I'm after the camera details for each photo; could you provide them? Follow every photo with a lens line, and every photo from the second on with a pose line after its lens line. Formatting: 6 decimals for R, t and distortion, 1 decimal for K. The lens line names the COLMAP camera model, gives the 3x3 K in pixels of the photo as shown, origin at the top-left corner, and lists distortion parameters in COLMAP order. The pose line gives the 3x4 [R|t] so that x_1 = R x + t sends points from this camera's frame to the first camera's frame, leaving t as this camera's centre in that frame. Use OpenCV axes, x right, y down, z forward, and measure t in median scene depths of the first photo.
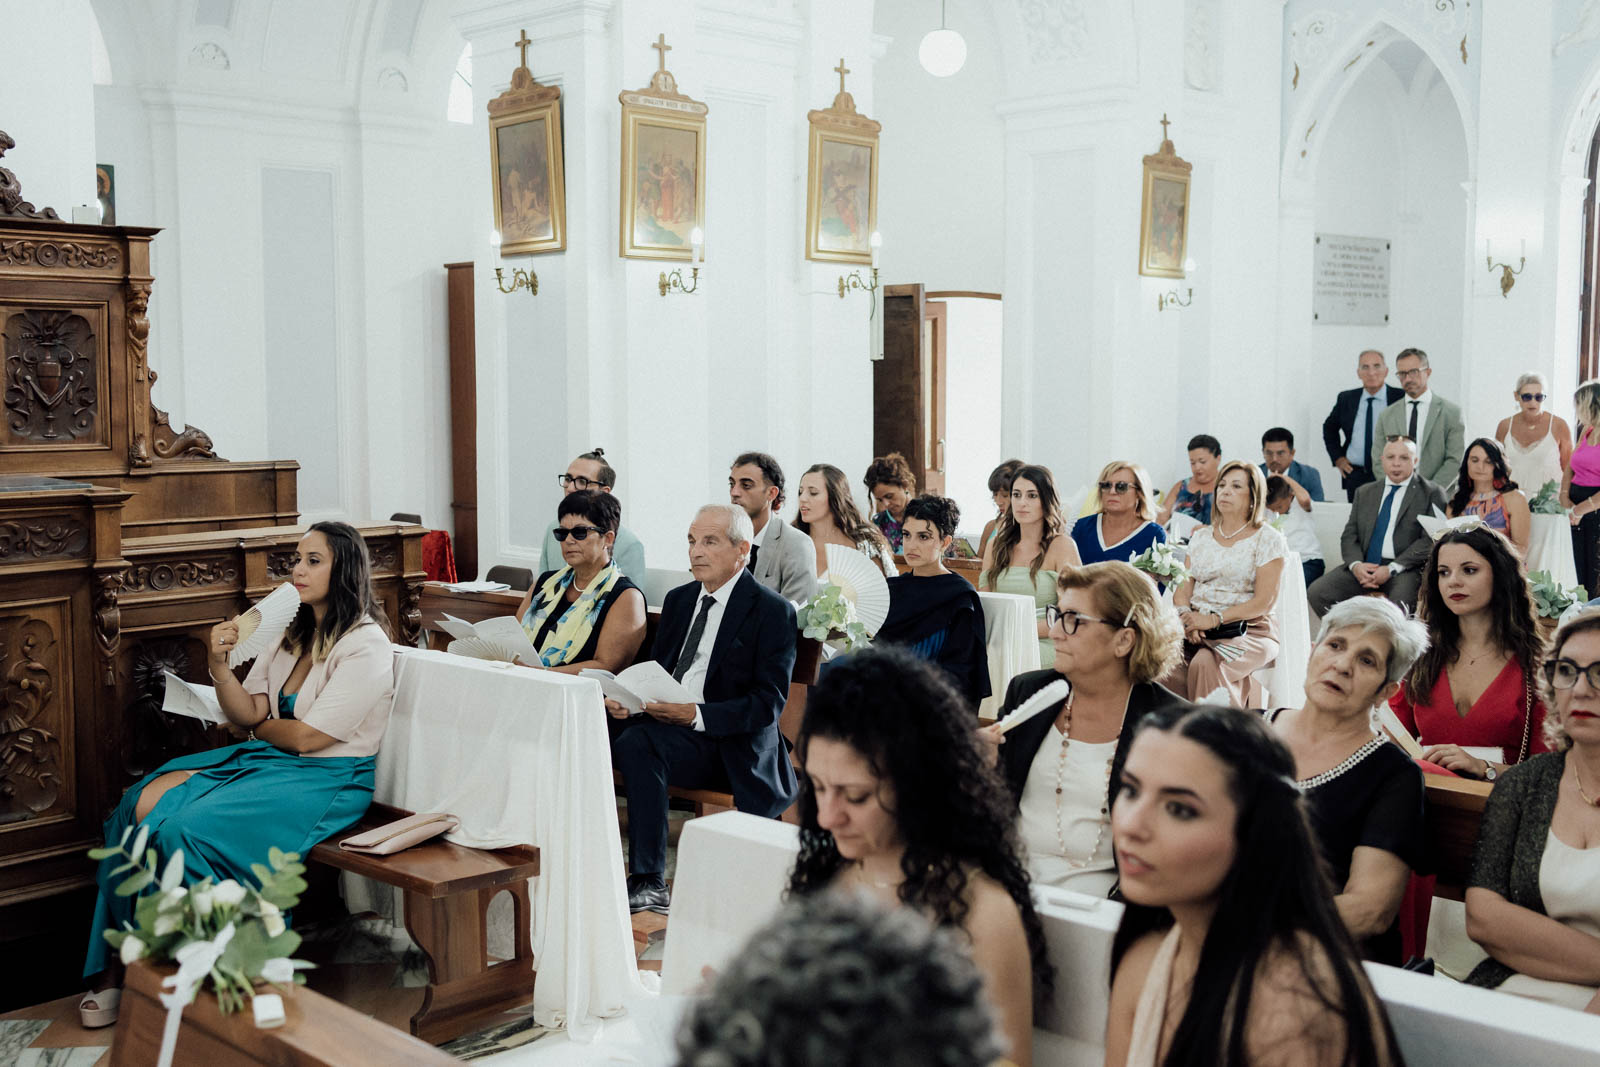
lens RADIAL K [[1679.7, 0, 800.0], [0, 1679.7, 533.5], [0, 0, 1]] dist [0.015361, 0.014207]
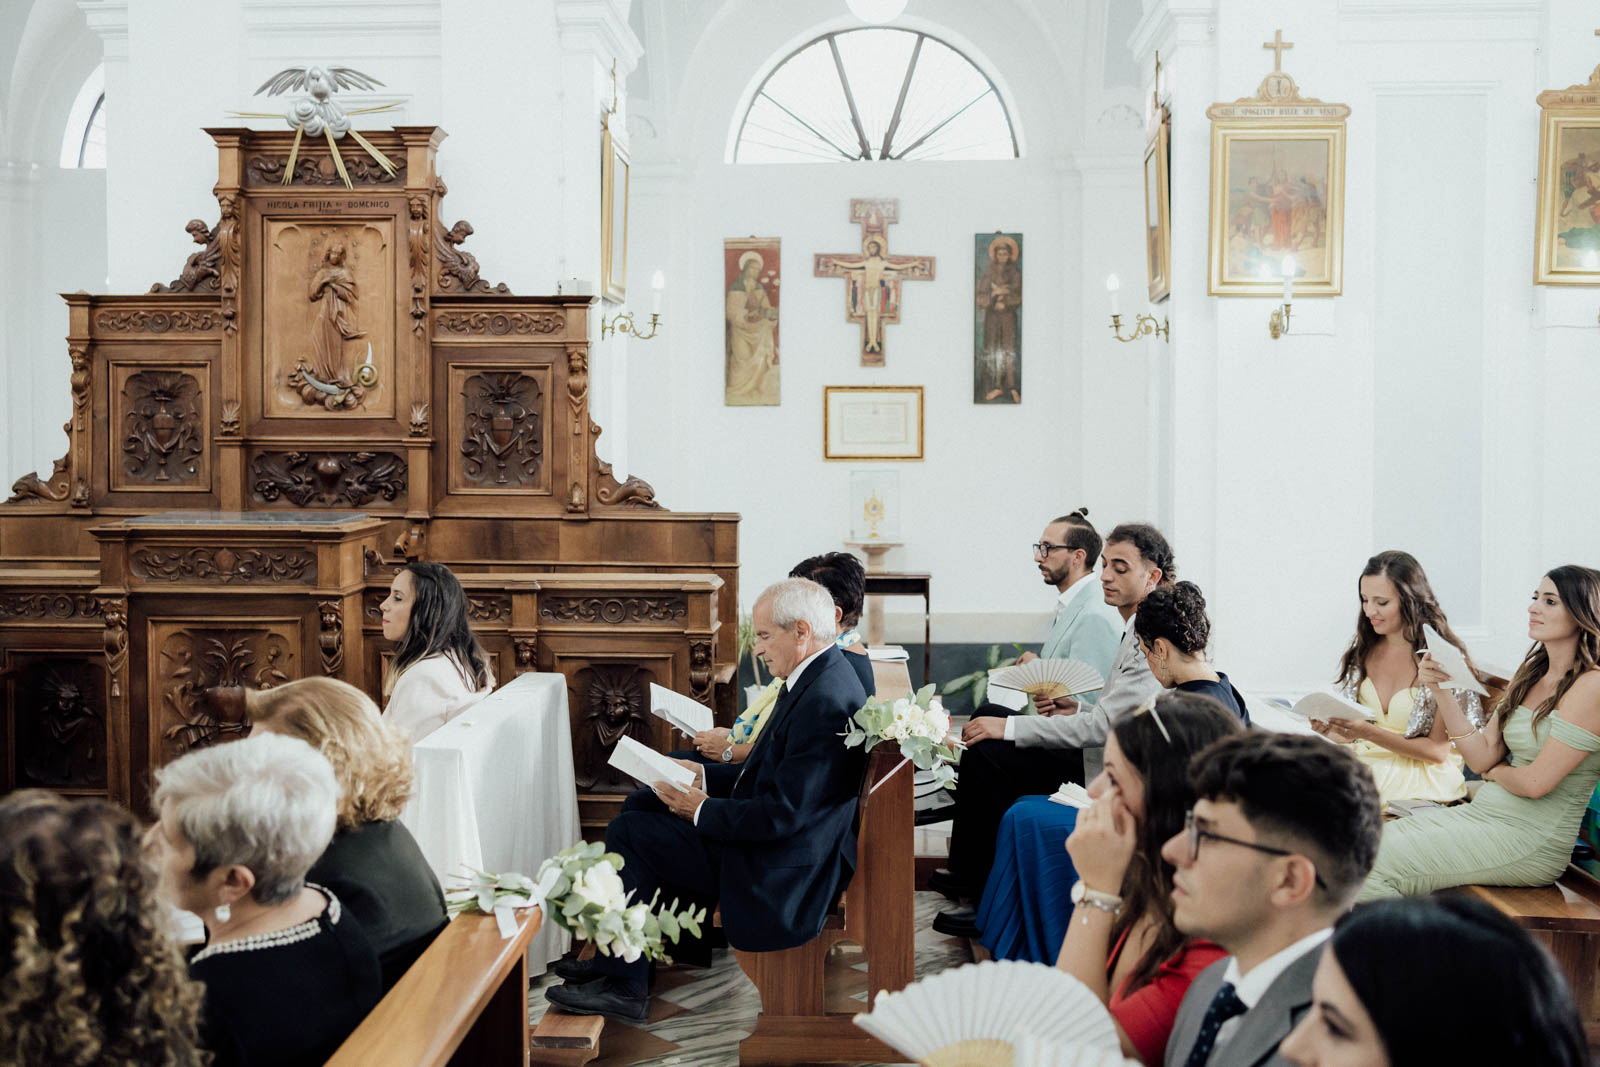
lens RADIAL K [[1679.7, 0, 800.0], [0, 1679.7, 533.5], [0, 0, 1]] dist [0.015361, 0.014207]
pose [[0.696603, 0.047806, -0.715862, 0.504608], [-0.072714, 0.997344, -0.004154, -0.032146], [0.713762, 0.054947, 0.698230, 0.342877]]
